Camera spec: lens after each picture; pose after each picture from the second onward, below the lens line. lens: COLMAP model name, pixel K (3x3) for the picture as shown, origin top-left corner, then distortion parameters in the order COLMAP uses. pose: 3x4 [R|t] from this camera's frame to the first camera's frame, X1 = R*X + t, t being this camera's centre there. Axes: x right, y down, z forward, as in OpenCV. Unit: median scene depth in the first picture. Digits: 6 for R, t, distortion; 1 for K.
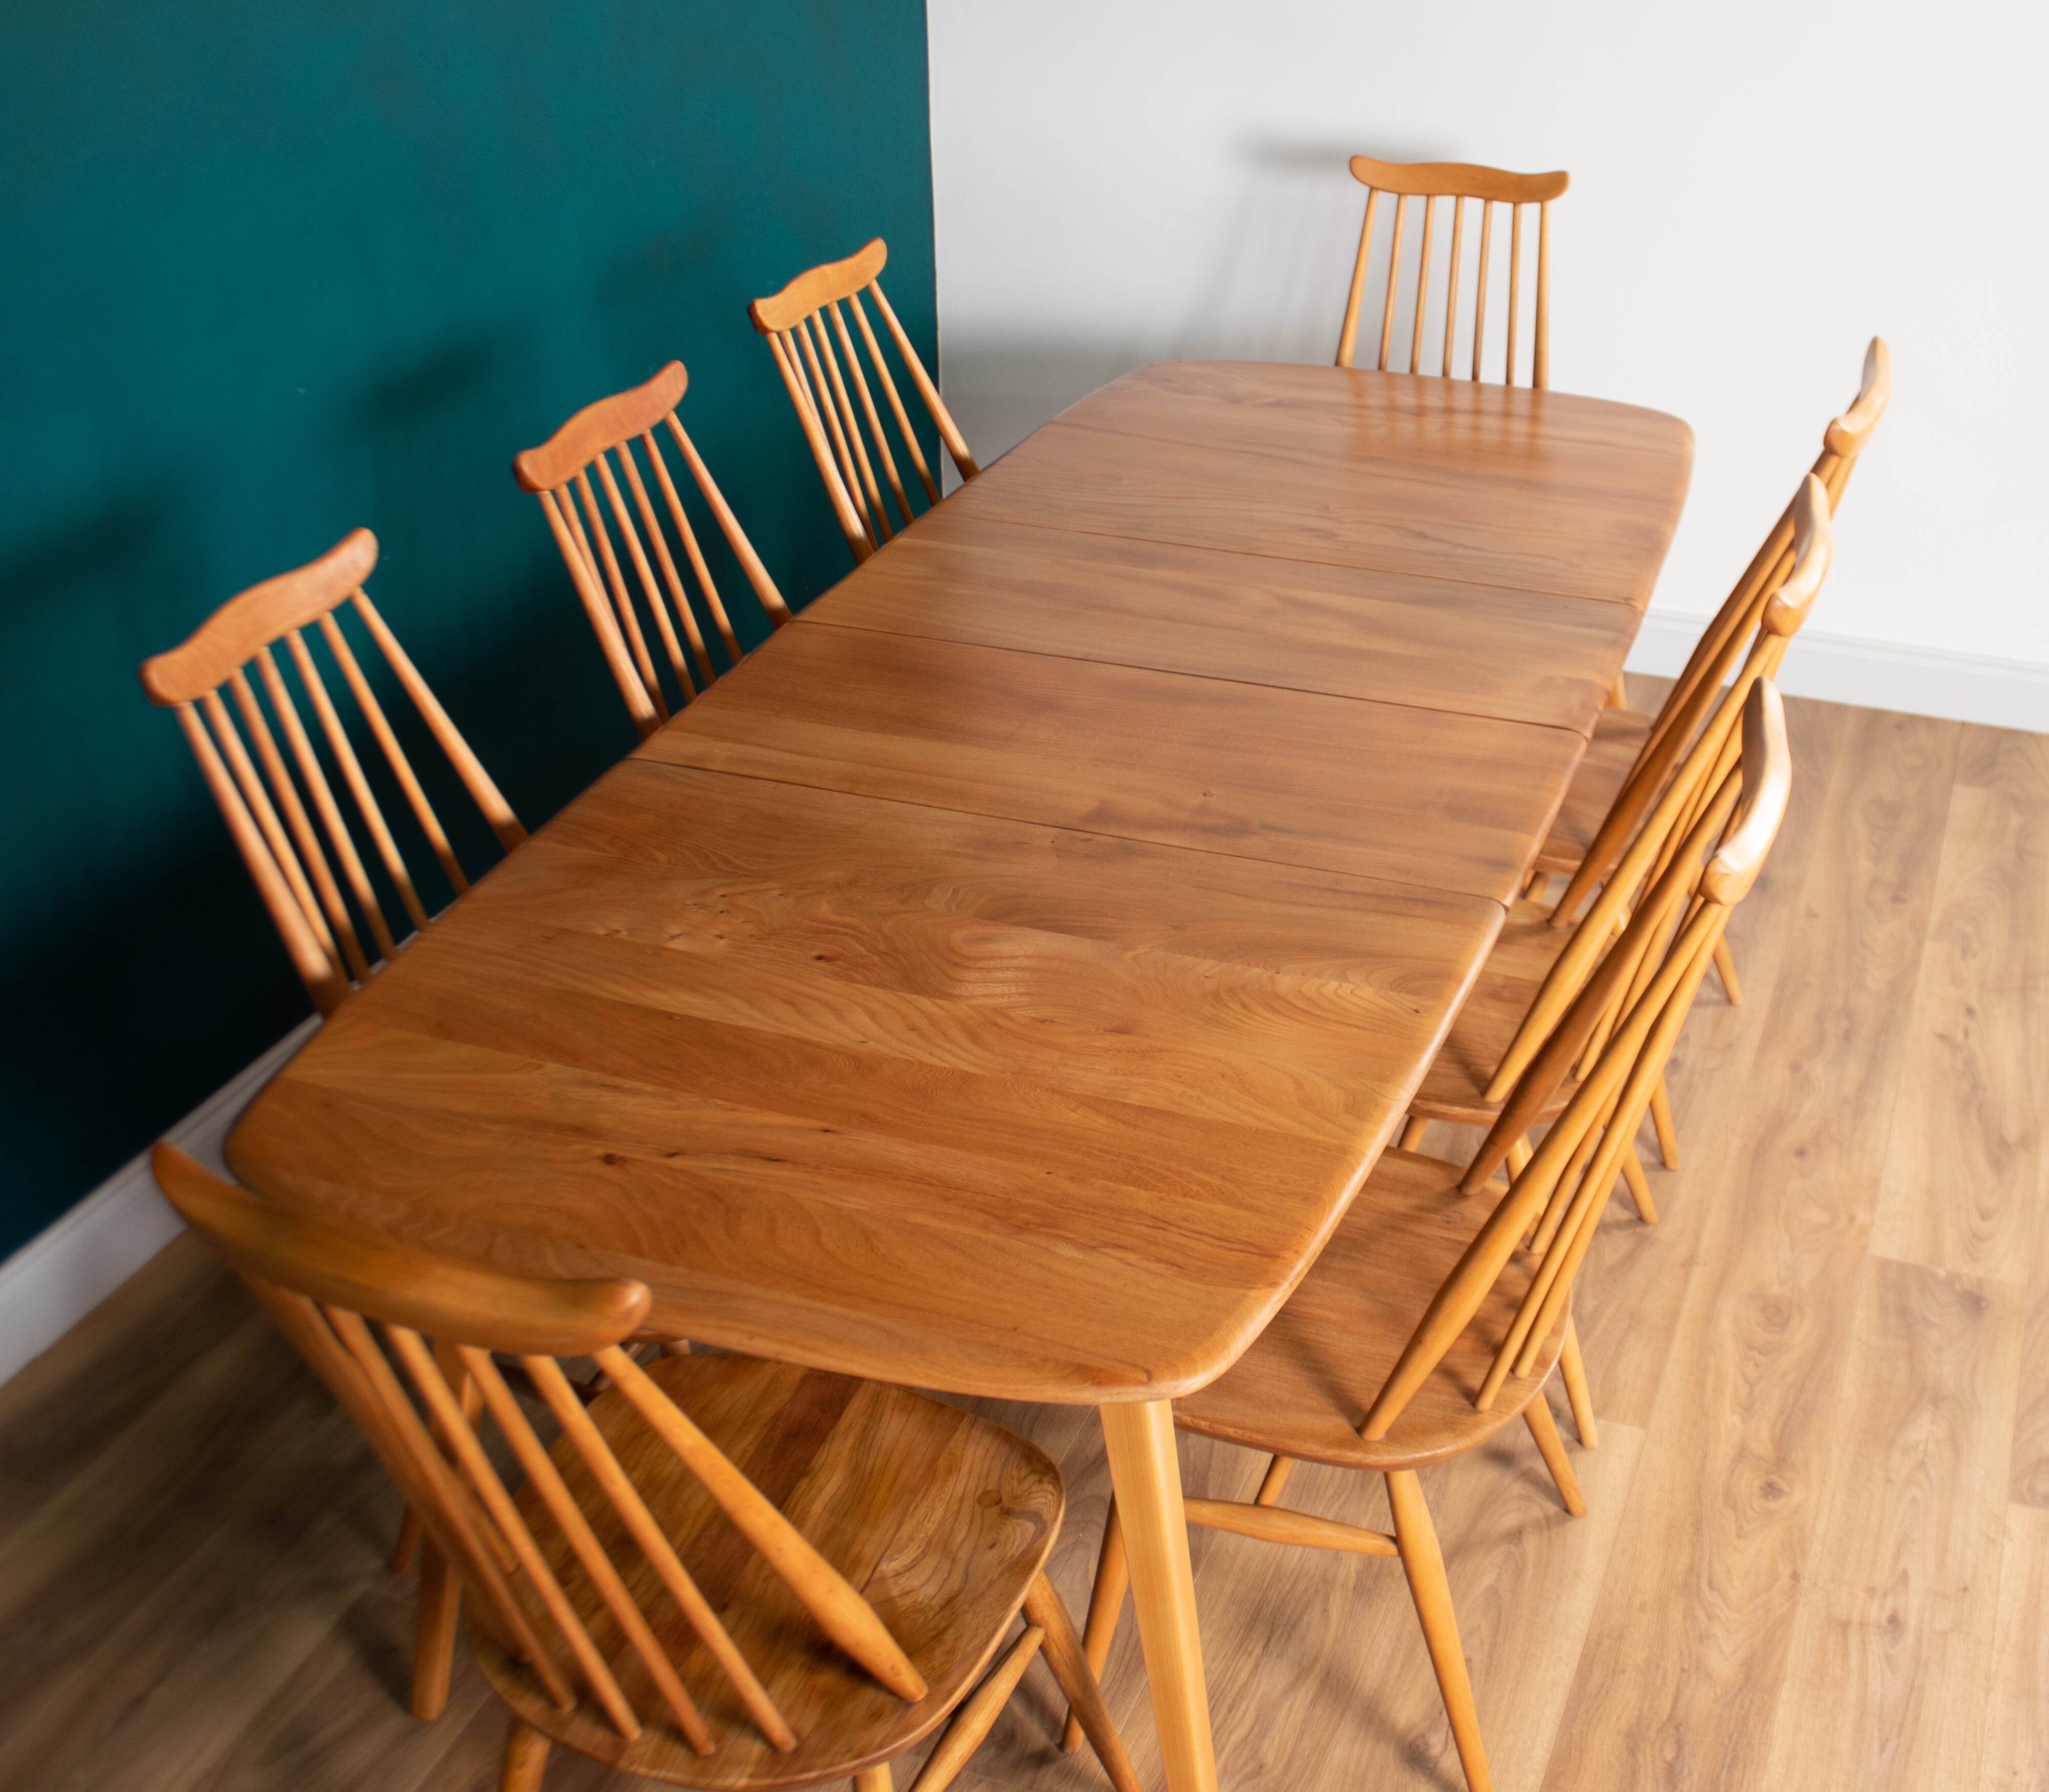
lens RADIAL K [[2354.7, 0, 1315.6], [0, 2354.7, 897.0], [0, 0, 1]] dist [-0.106080, 0.049486]
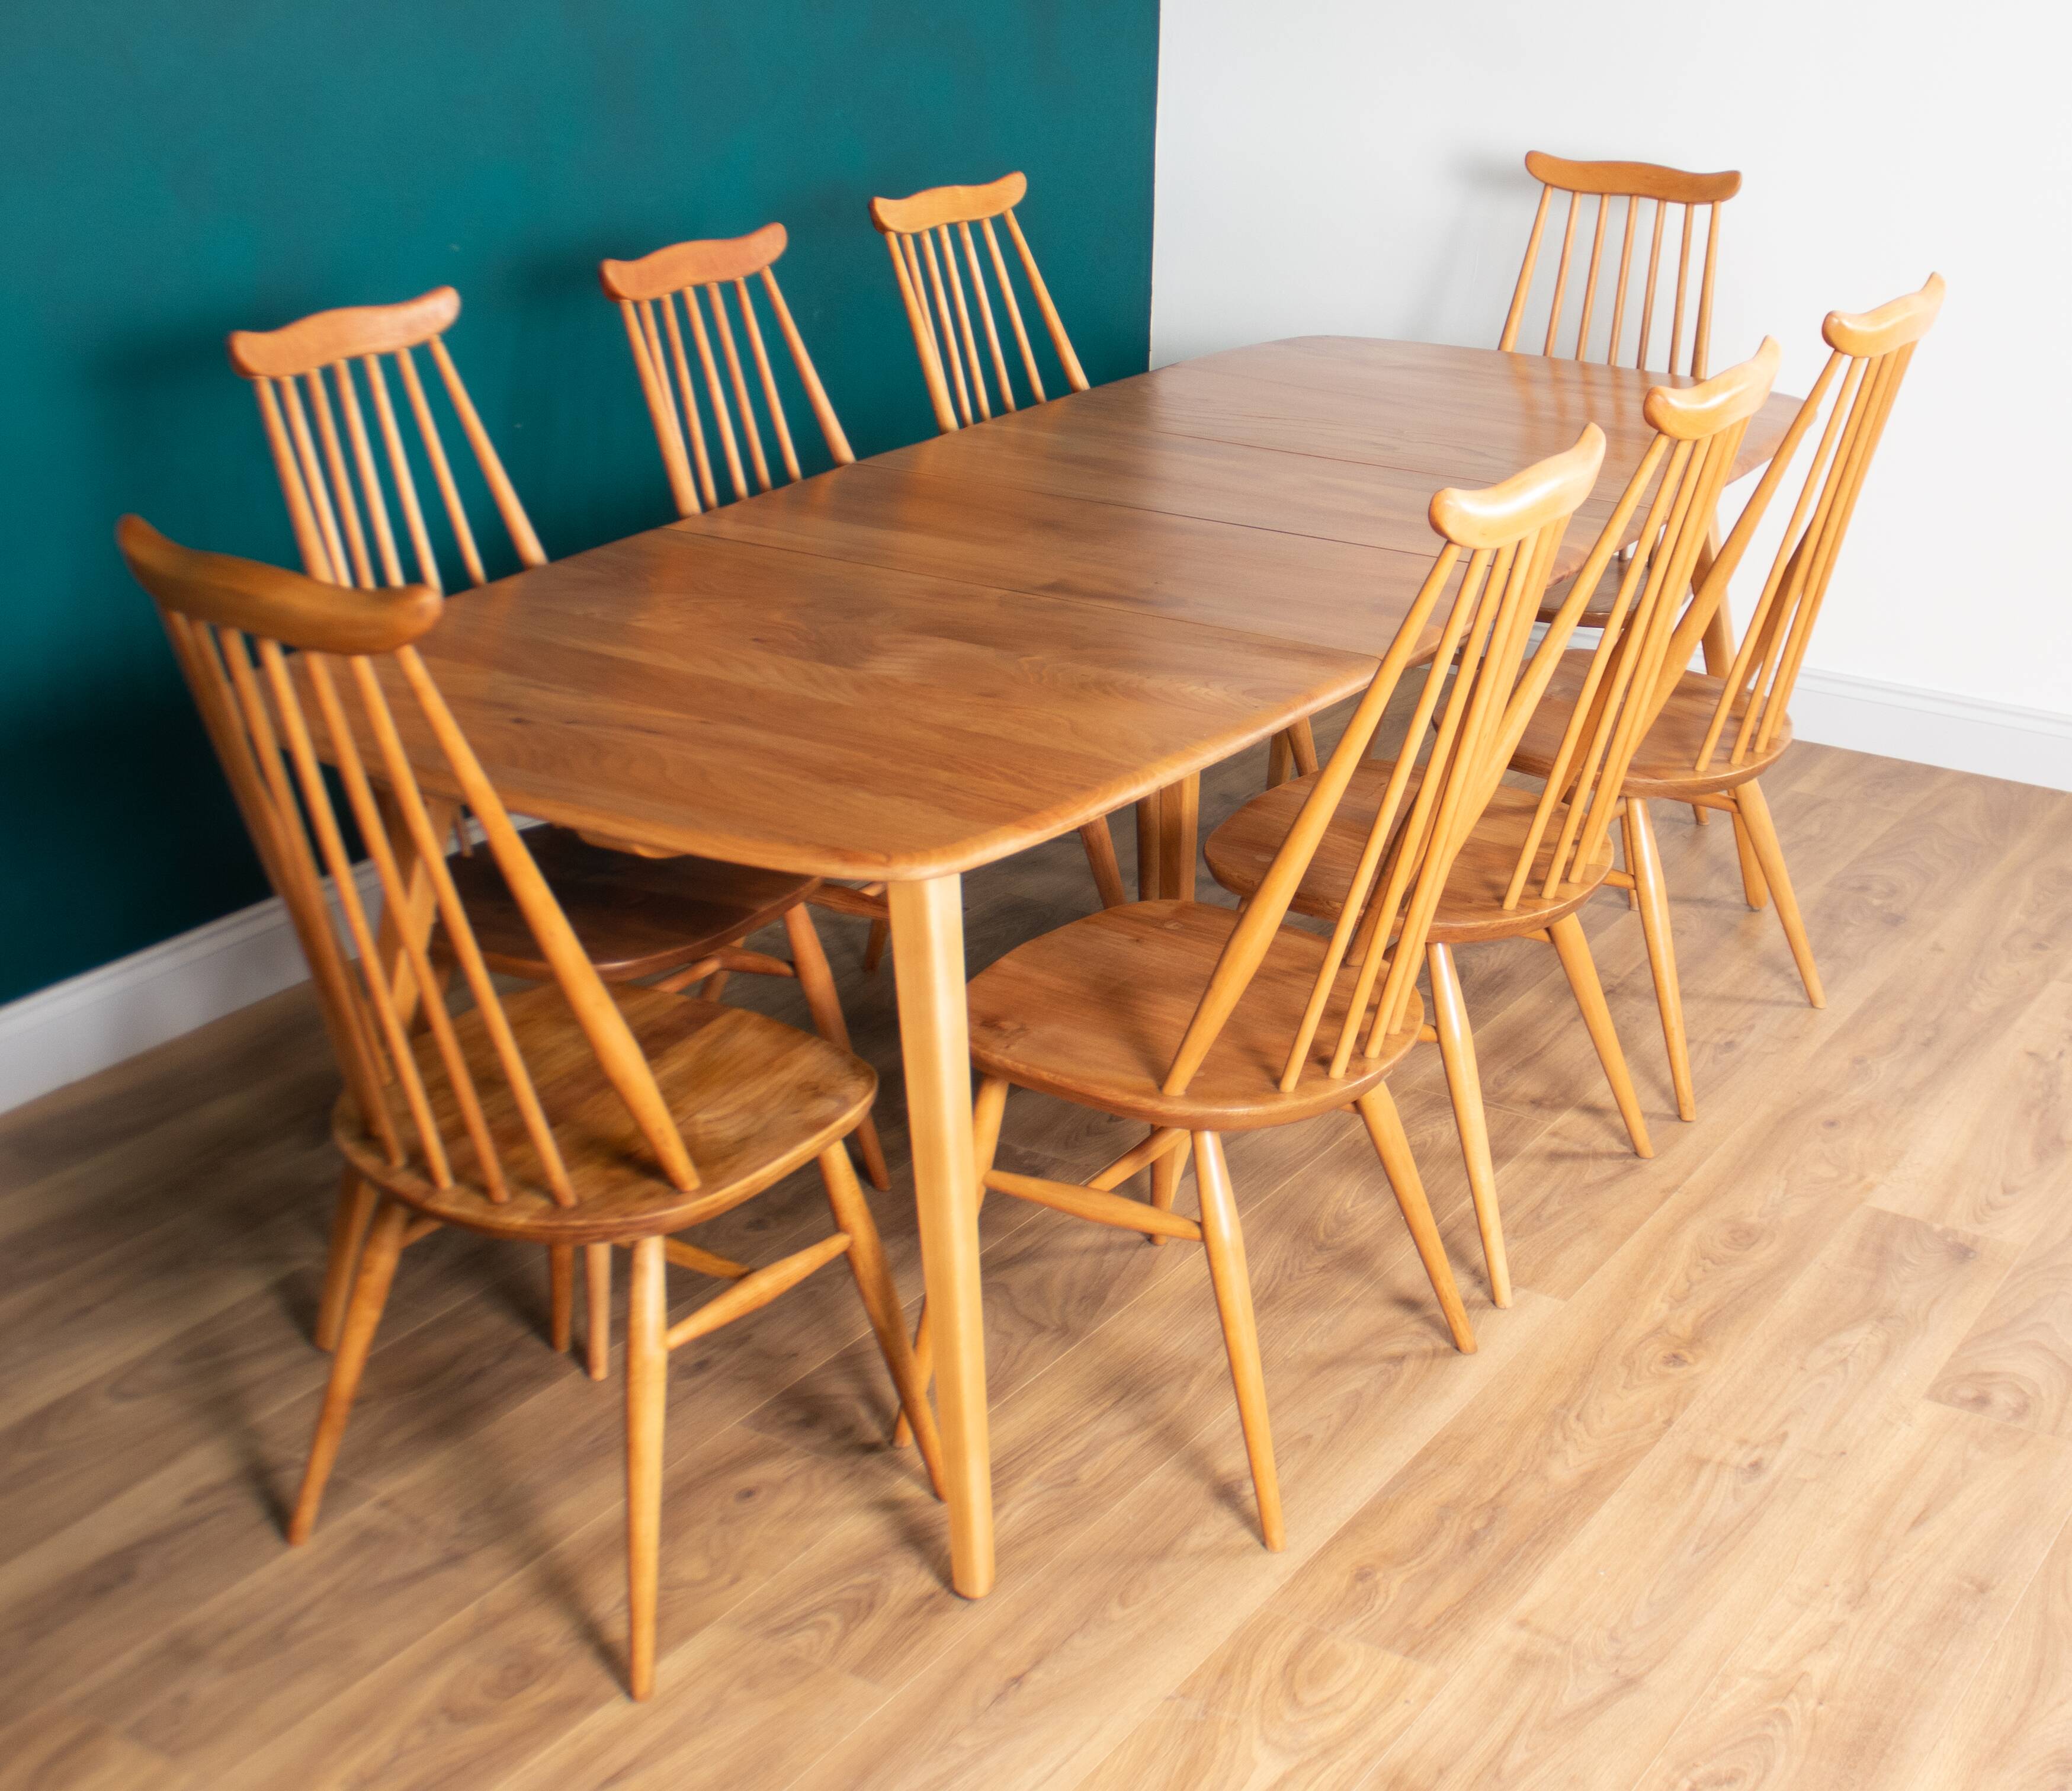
lens RADIAL K [[2972.2, 0, 1345.4], [0, 2972.2, 887.9], [0, 0, 1]] dist [-0.138571, 0.103242]
pose [[0.981885, 0.083297, -0.170189, 0.272272], [-0.109207, 0.982781, -0.149049, 0.278900], [0.154843, 0.164934, 0.974074, -0.267773]]
